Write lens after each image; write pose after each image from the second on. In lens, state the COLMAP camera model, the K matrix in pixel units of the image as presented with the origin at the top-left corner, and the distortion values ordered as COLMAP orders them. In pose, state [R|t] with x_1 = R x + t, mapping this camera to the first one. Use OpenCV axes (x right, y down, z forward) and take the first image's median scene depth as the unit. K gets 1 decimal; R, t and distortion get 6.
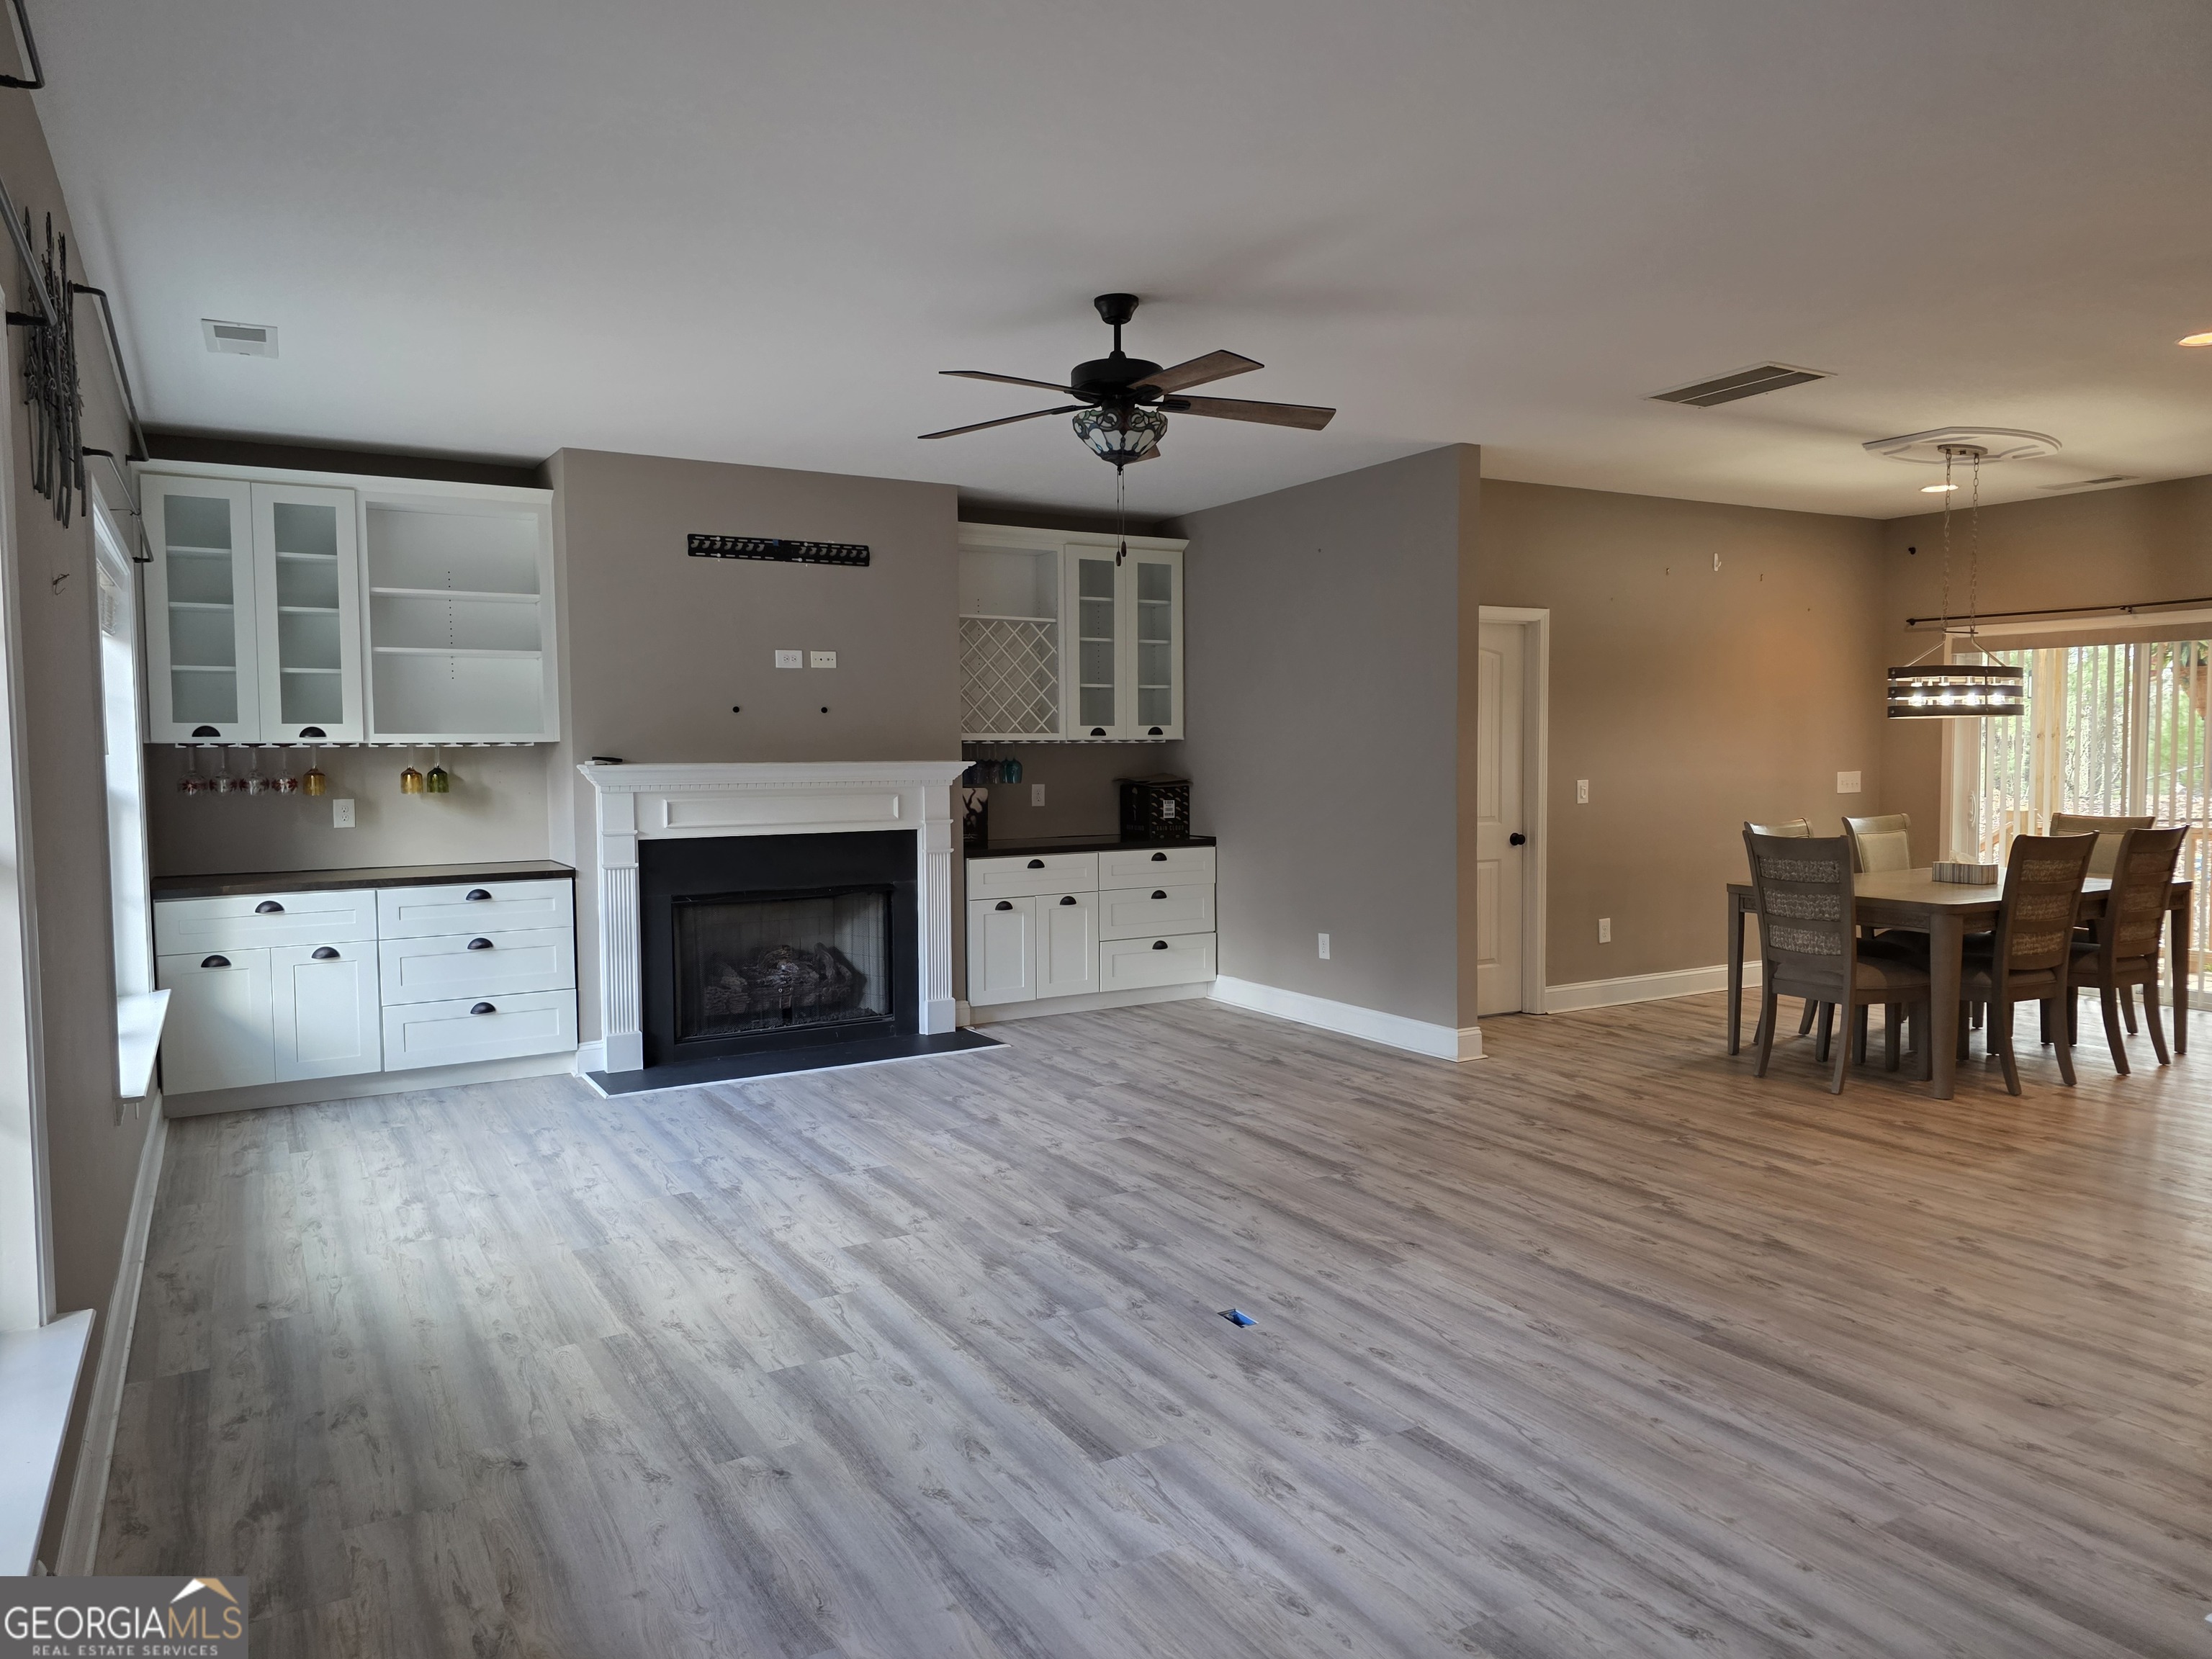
lens RADIAL K [[1468.2, 0, 1106.0], [0, 1468.2, 829.5], [0, 0, 1]] dist [0.077024, -0.000869]
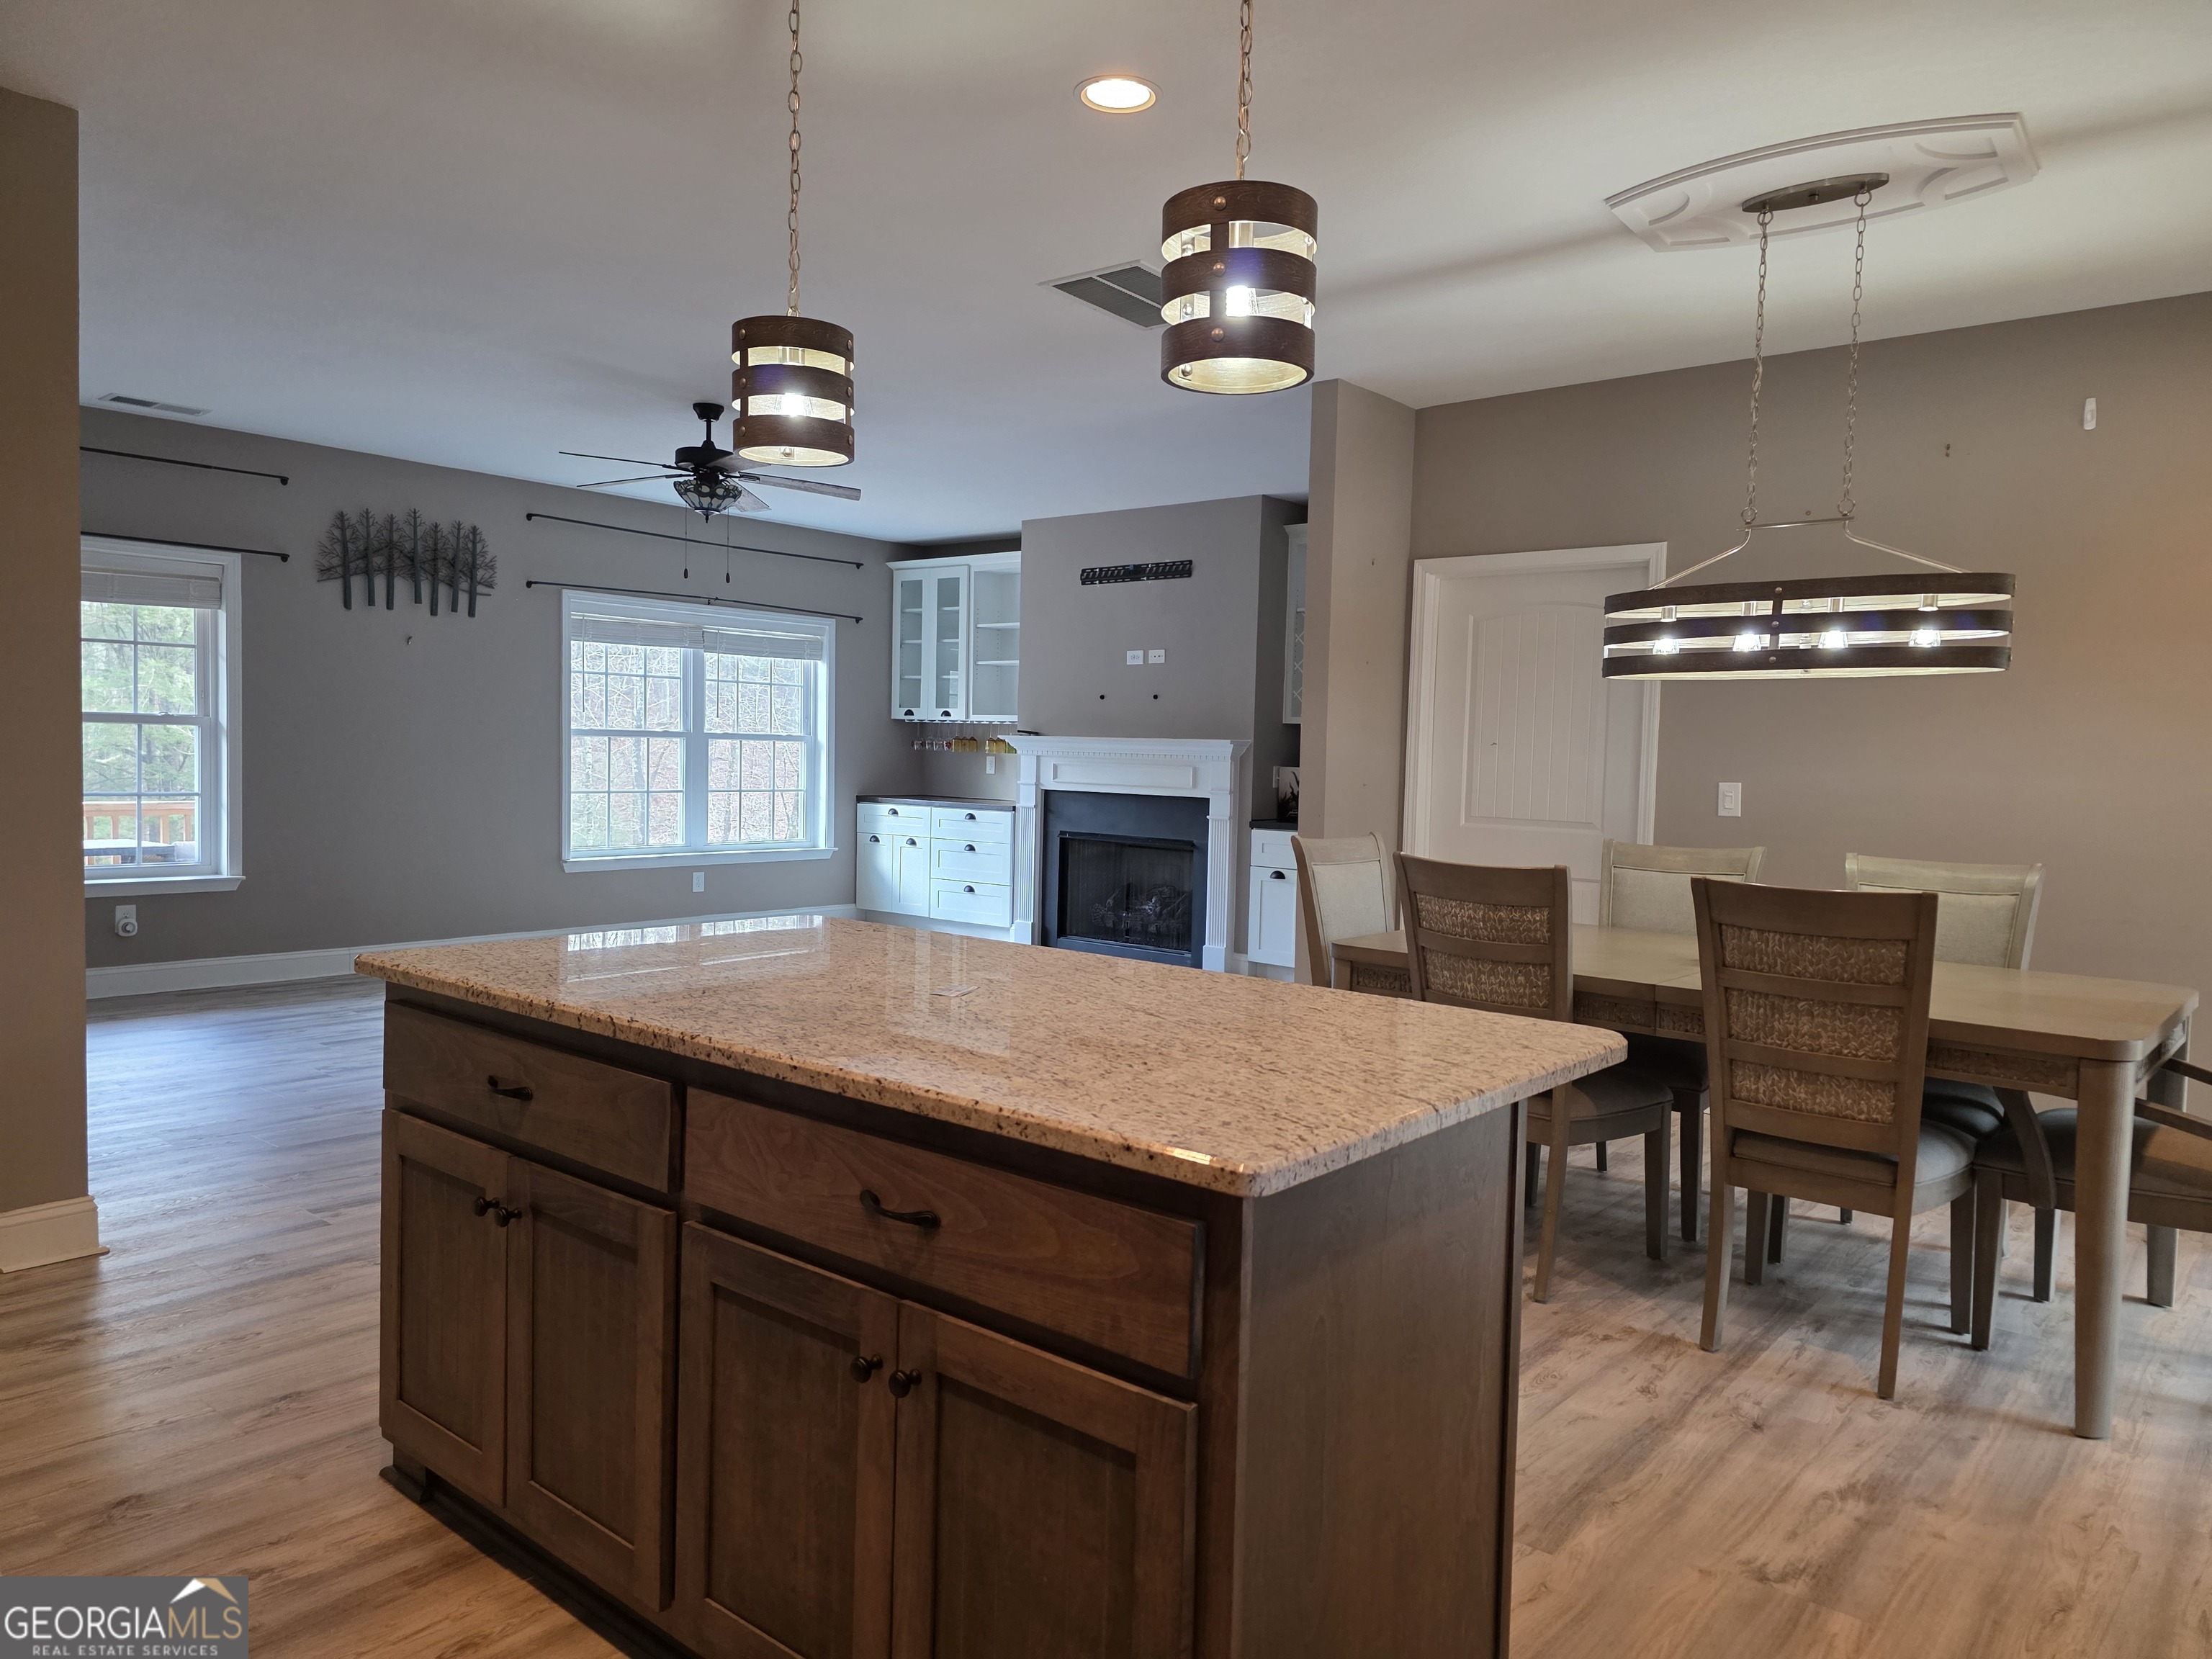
lens RADIAL K [[1468.2, 0, 1106.0], [0, 1468.2, 829.5], [0, 0, 1]] dist [0.077024, -0.000869]
pose [[0.329885, 0.066717, -0.941661, 1.030181], [-0.091106, 0.995093, 0.038586, -0.014205], [0.939615, 0.073062, 0.334345, 0.586016]]
